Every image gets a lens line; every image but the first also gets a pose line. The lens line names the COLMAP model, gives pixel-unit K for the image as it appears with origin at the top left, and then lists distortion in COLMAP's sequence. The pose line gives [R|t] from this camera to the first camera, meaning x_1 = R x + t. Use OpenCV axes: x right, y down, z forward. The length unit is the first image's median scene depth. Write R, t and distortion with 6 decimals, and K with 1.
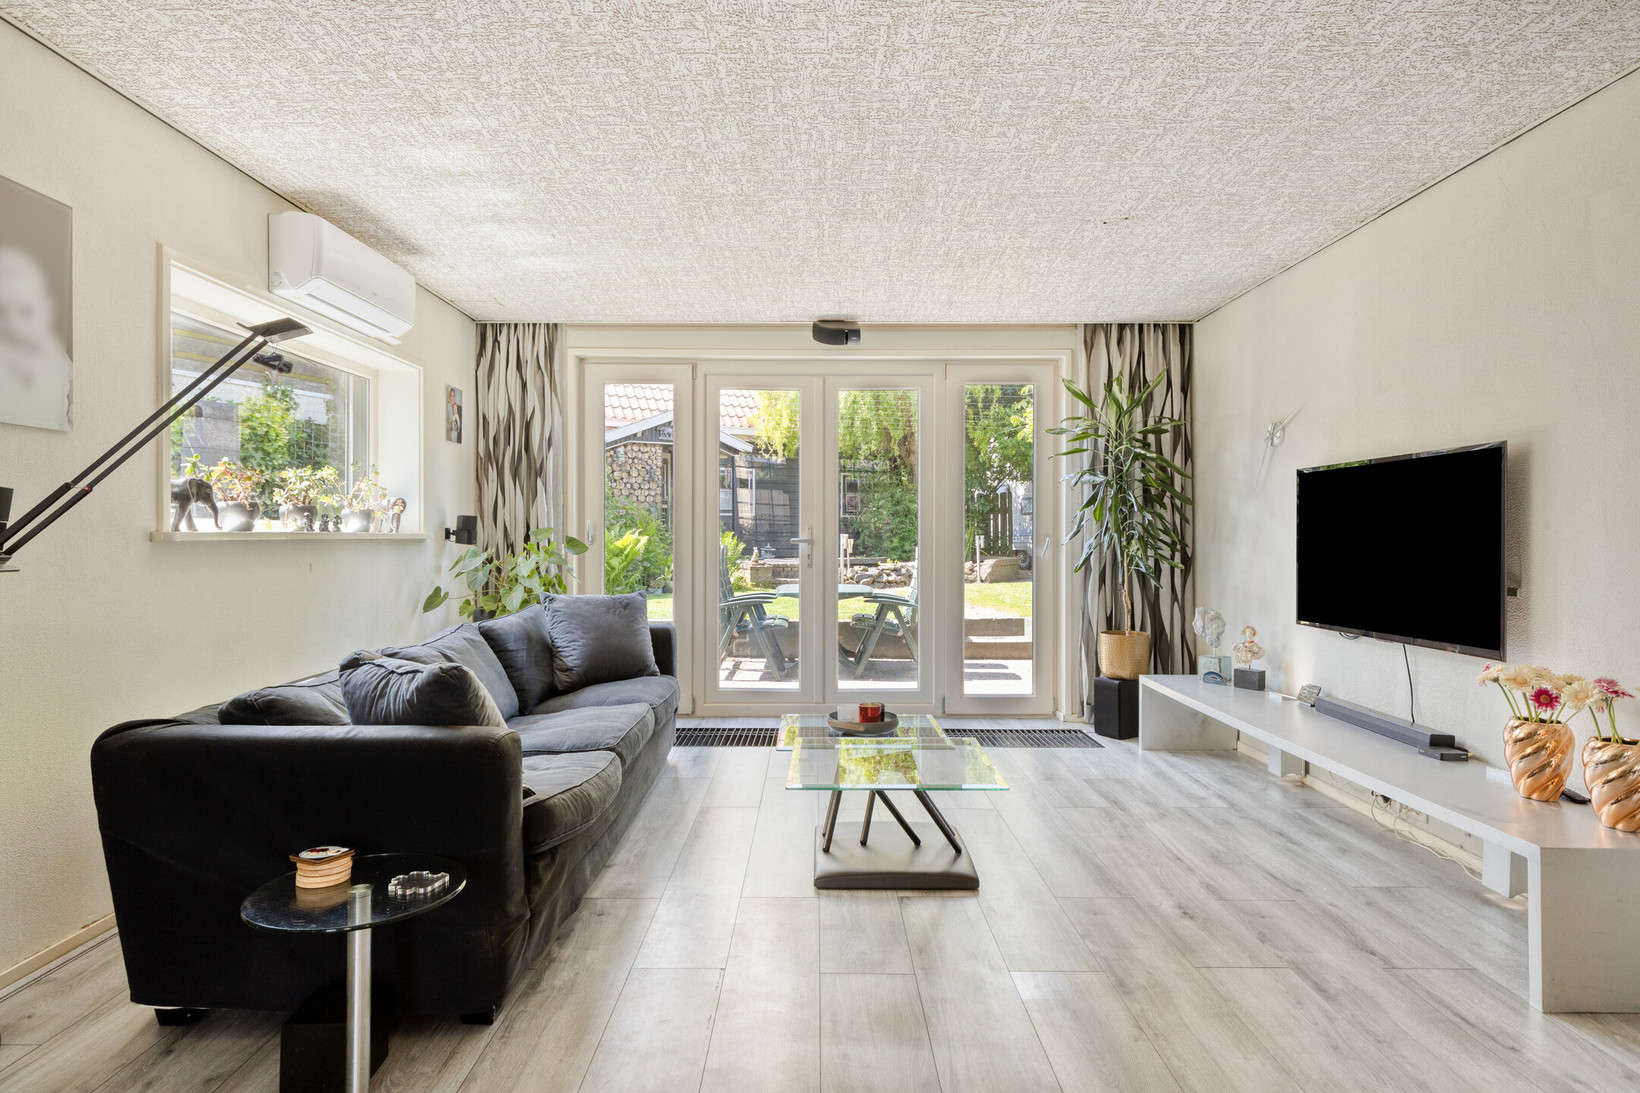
lens RADIAL K [[909.8, 0, 811.4], [0, 909.8, 533.3], [0, 0, 1]] dist [0.013741, -0.000280]
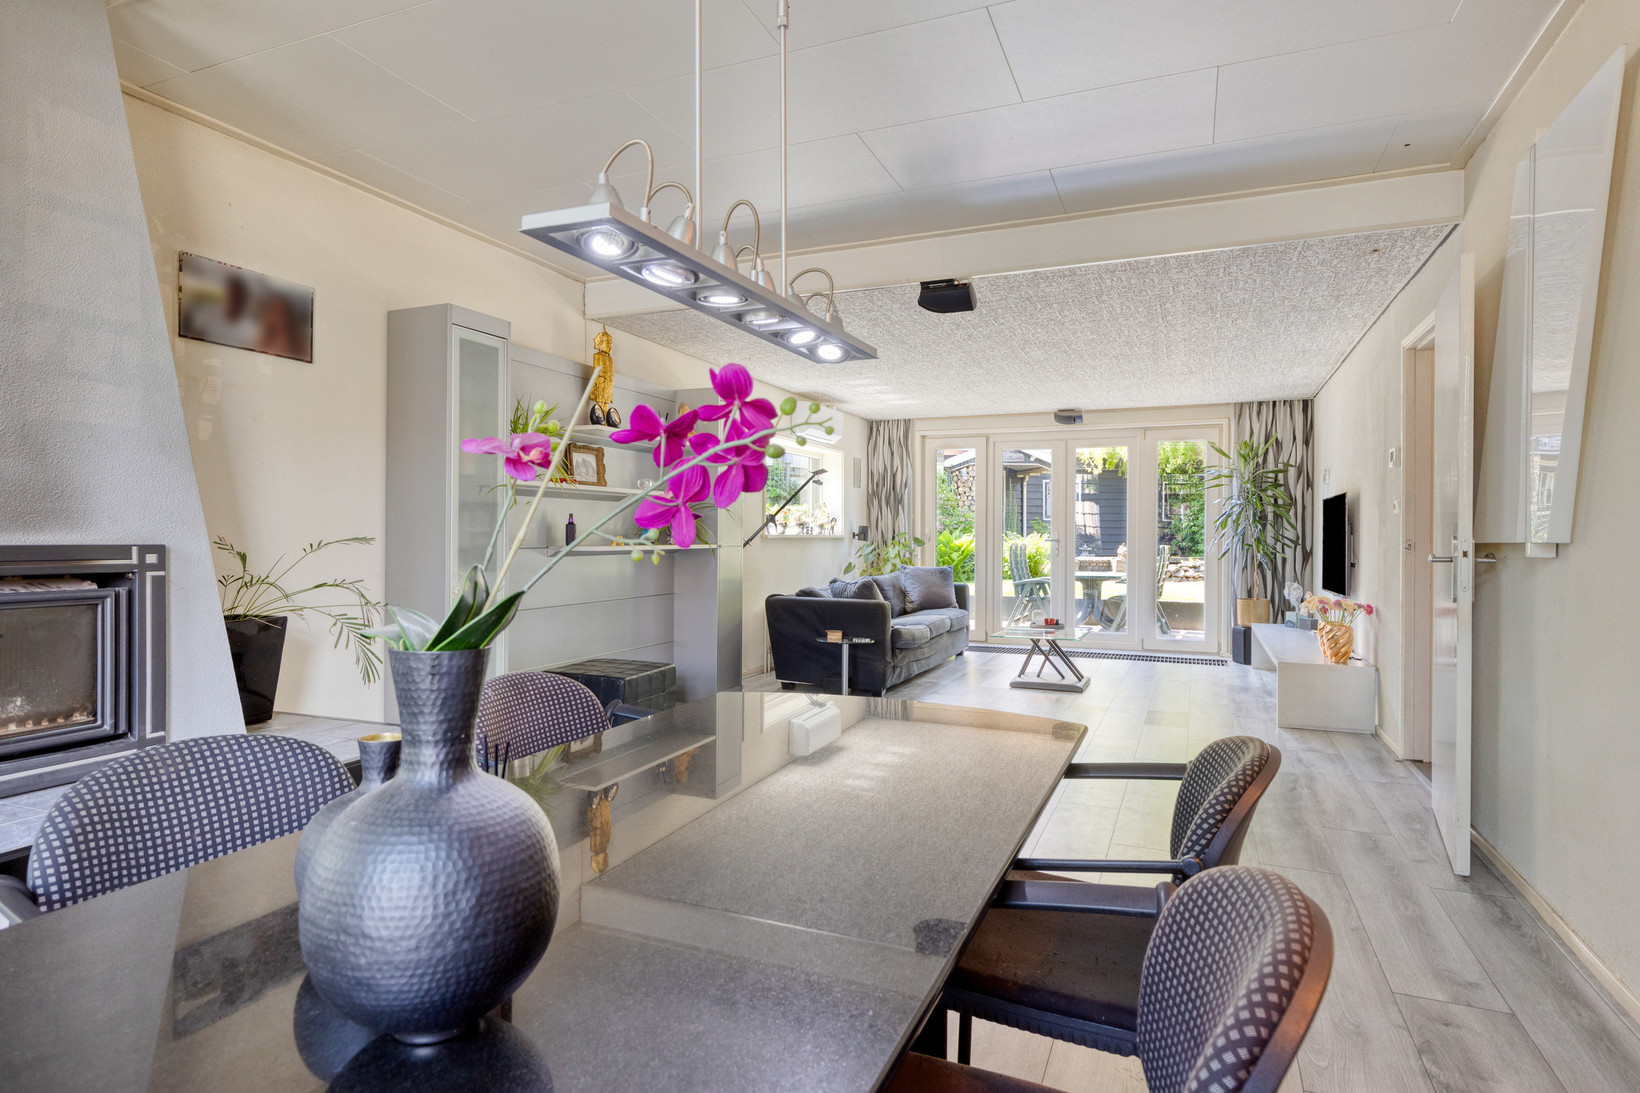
lens RADIAL K [[909.8, 0, 819.6], [0, 909.8, 541.8], [0, 0, 1]] dist [0.013741, -0.000280]
pose [[0.926306, 0.005934, -0.376724, 0.271931], [-0.002996, 0.999960, 0.008385, -0.001826], [0.376759, -0.006638, 0.926287, -0.852805]]
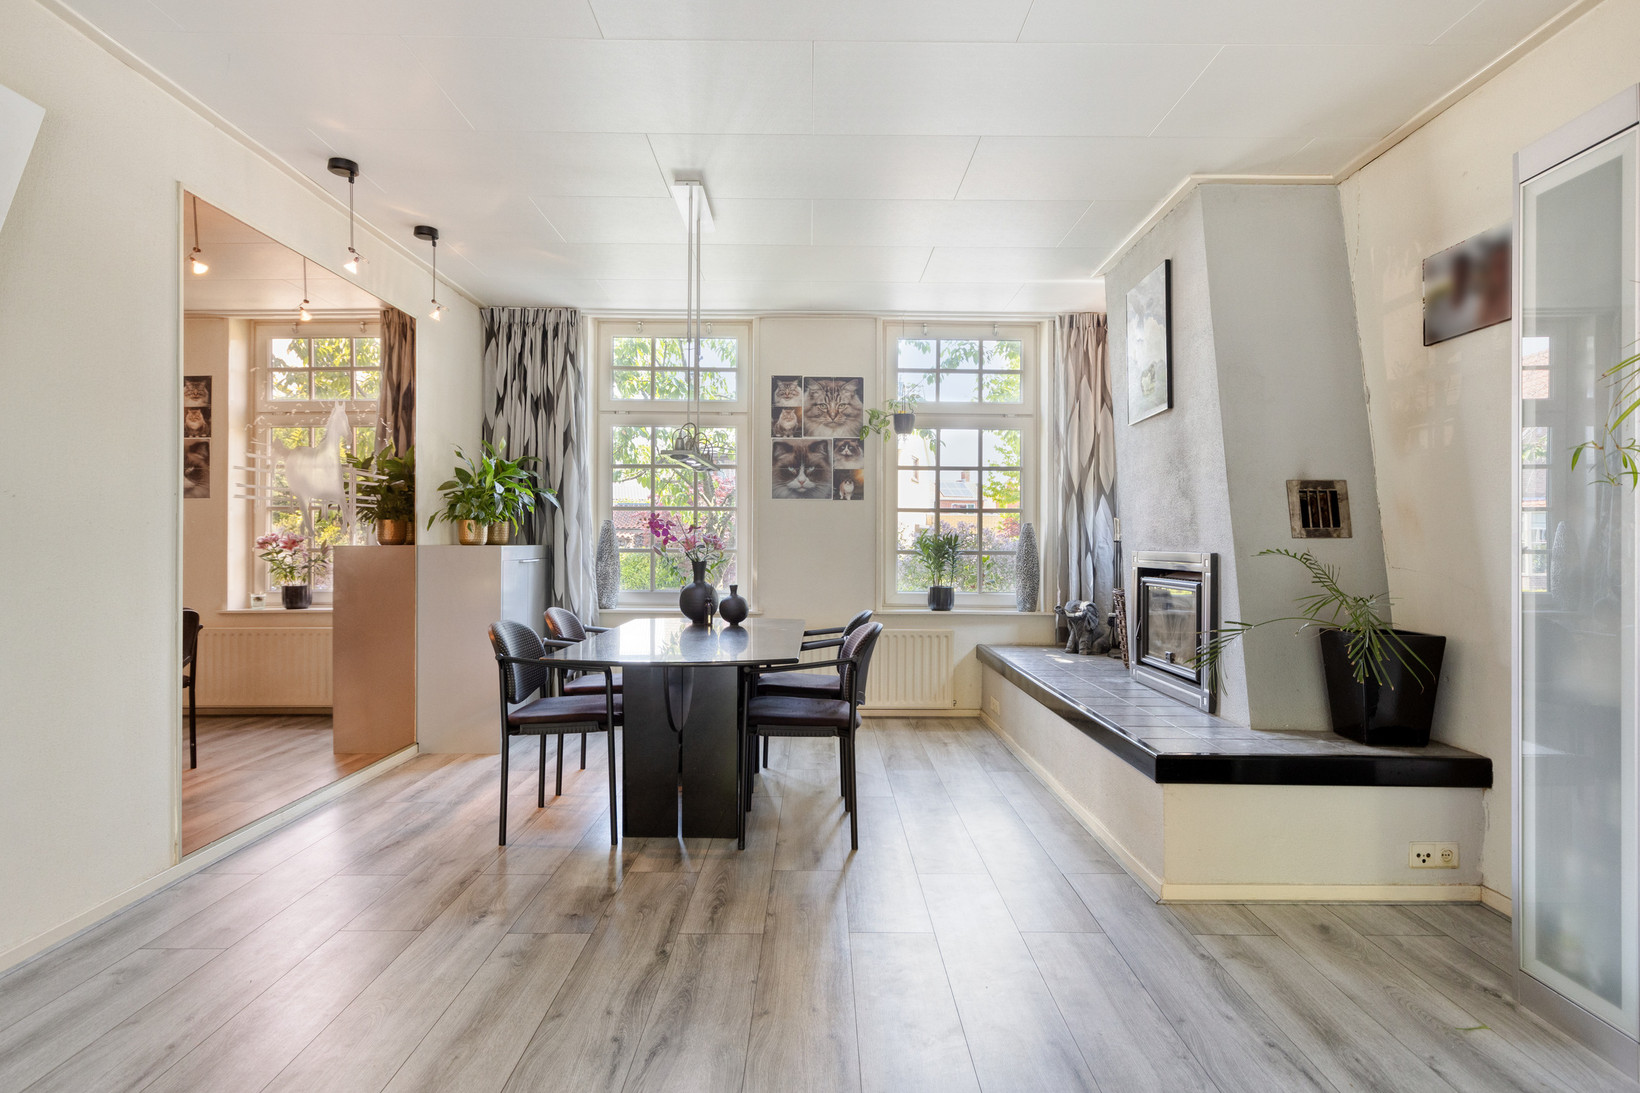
lens RADIAL K [[909.8, 0, 812.5], [0, 909.8, 541.5], [0, 0, 1]] dist [0.013741, -0.000280]
pose [[-0.999956, -0.005524, 0.007629, -0.109260], [-0.005544, 0.999981, -0.002592, 0.001352], [-0.007614, -0.002635, -0.999968, 0.849003]]
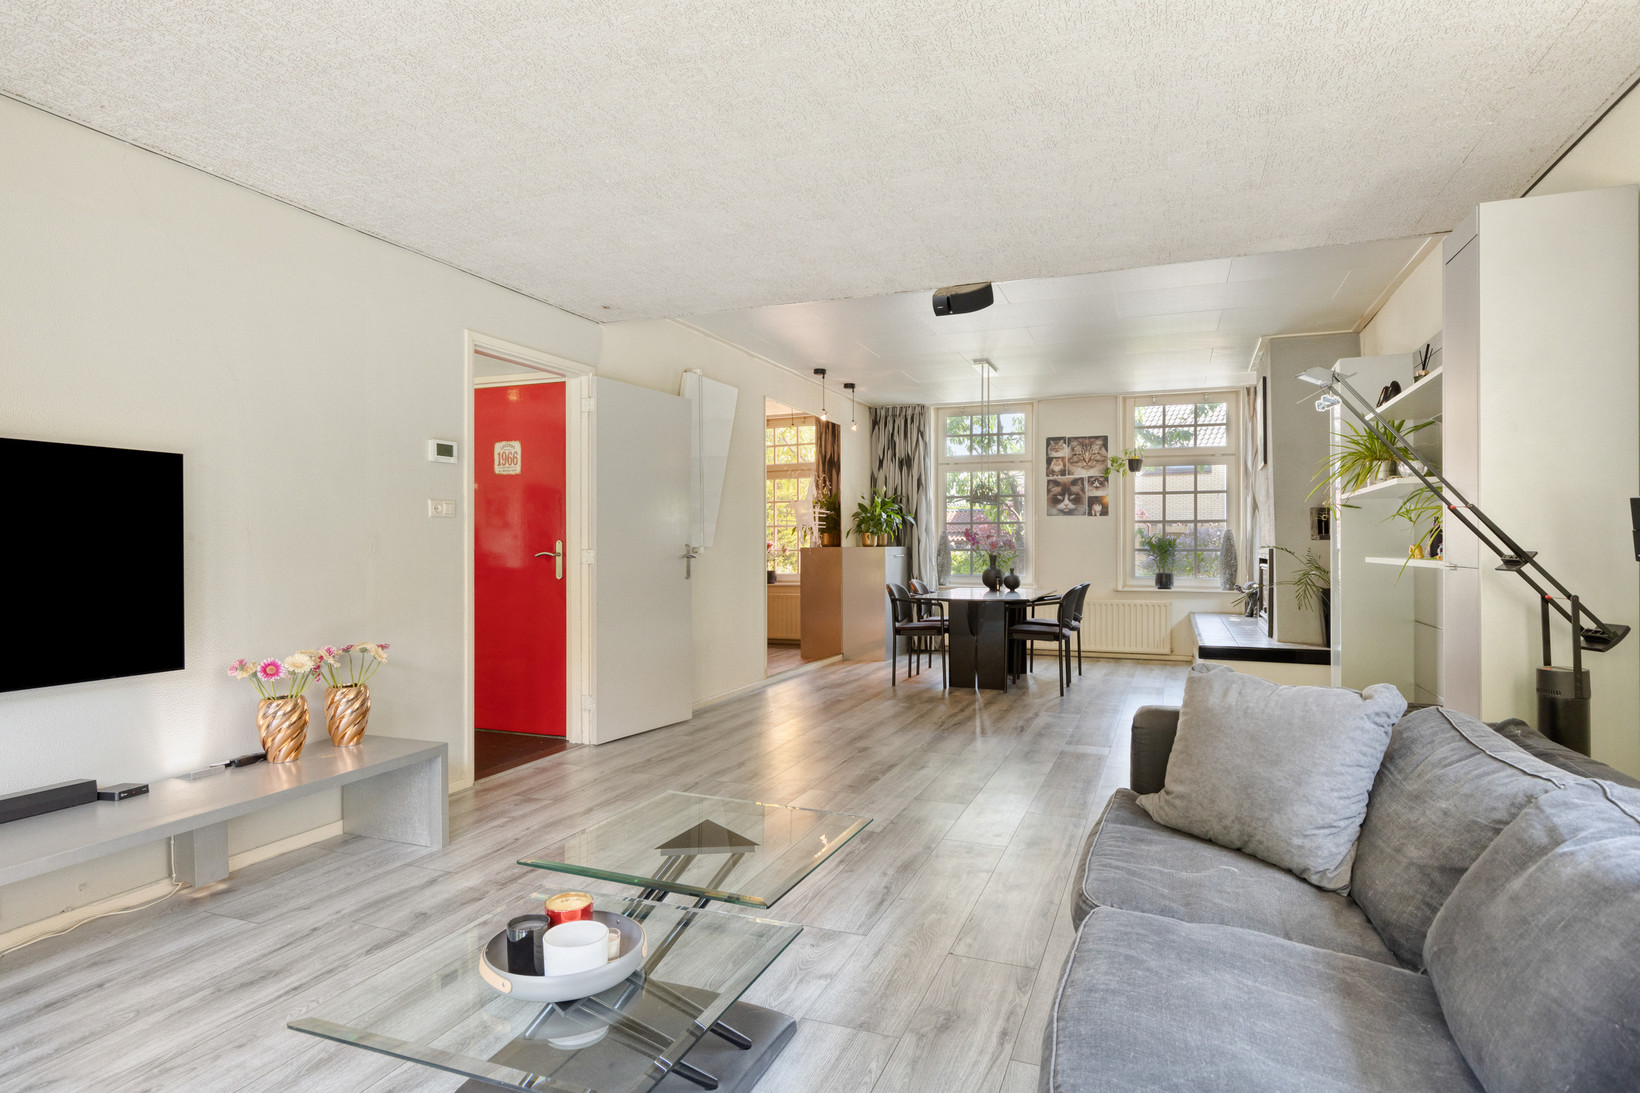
lens RADIAL K [[909.8, 0, 812.8], [0, 909.8, 544.8], [0, 0, 1]] dist [0.013741, -0.000280]
pose [[-0.928890, 0.000181, 0.370356, -0.202276], [0.000380, 1.000000, 0.000463, 0.000687], [-0.370356, 0.000571, -0.928890, 1.213827]]
